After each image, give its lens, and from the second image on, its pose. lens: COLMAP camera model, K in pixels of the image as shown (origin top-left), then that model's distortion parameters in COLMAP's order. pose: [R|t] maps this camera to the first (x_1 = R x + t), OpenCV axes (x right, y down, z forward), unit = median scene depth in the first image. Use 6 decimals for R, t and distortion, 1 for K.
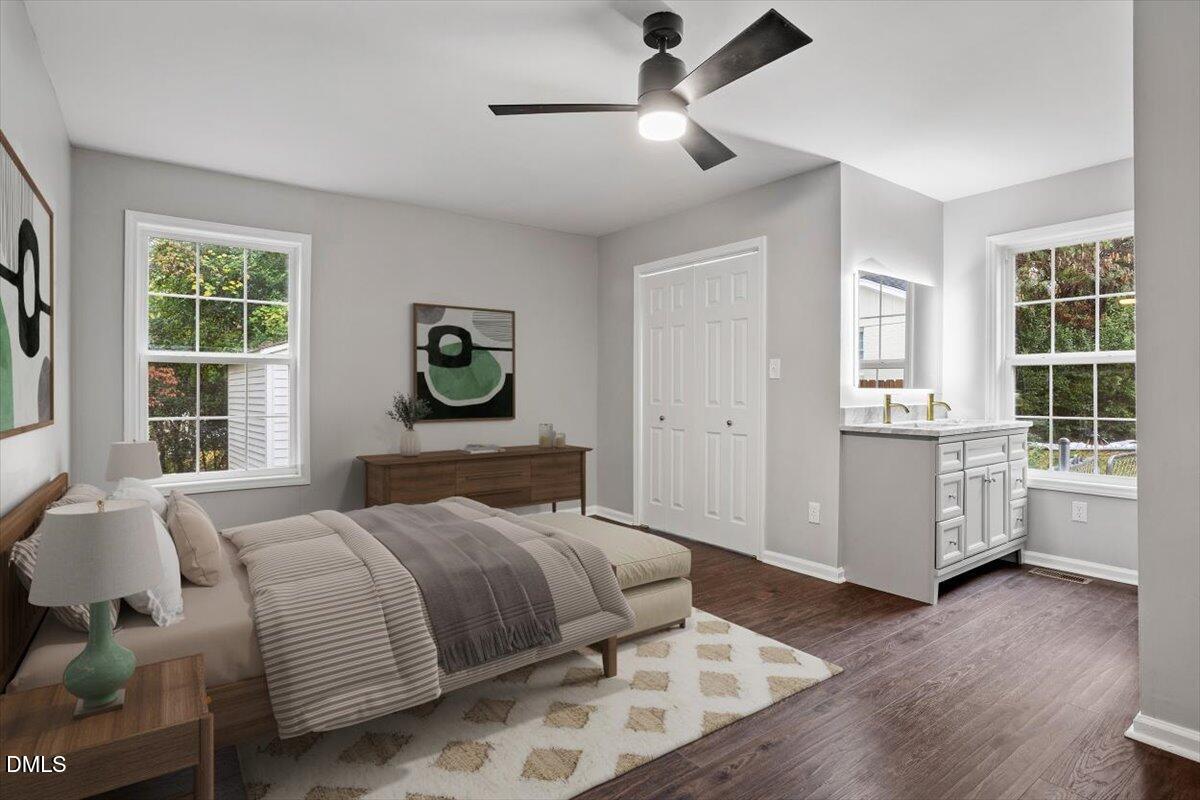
lens RADIAL K [[620.9, 0, 599.0], [0, 620.9, 390.4], [0, 0, 1]] dist [-0.019870, 0.000132]
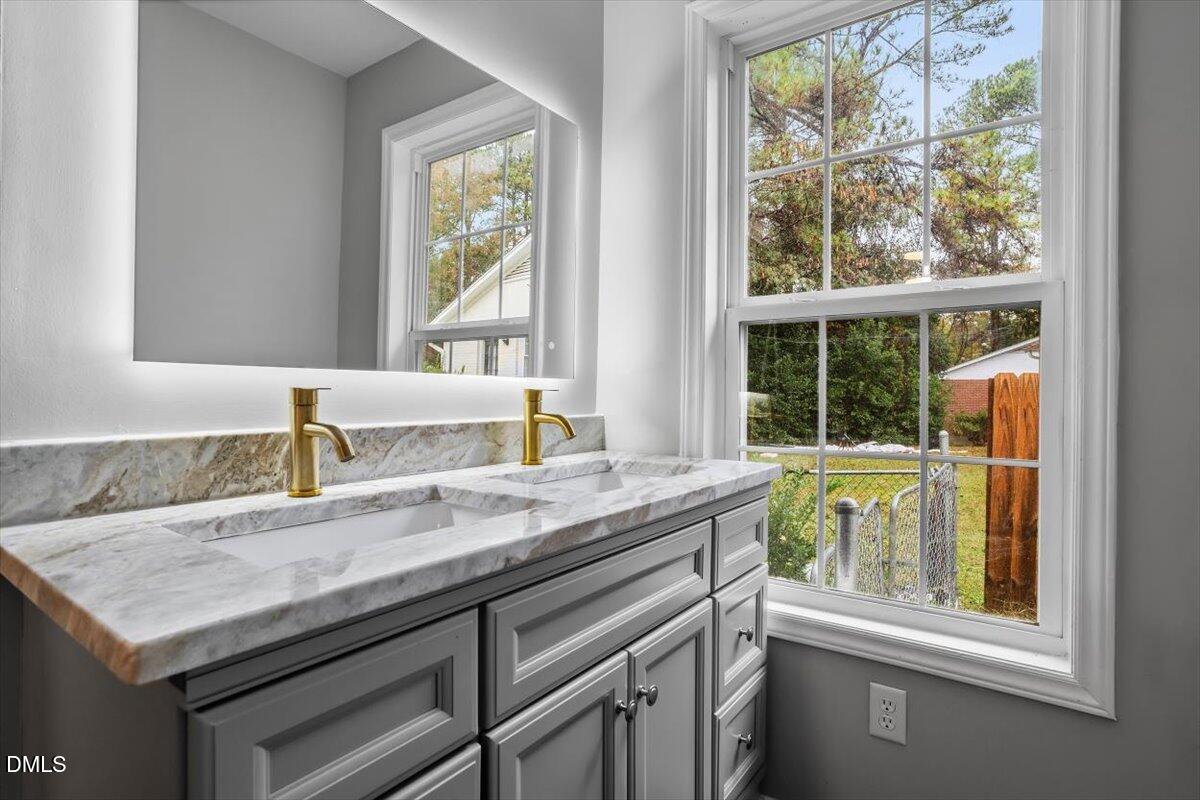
lens RADIAL K [[620.9, 0, 599.0], [0, 620.9, 390.4], [0, 0, 1]] dist [-0.019870, 0.000132]
pose [[0.954270, 0.009393, 0.298800, 0.467100], [-0.008736, 0.999956, -0.003533, 0.006649], [-0.298819, 0.000761, 0.954309, 0.645331]]
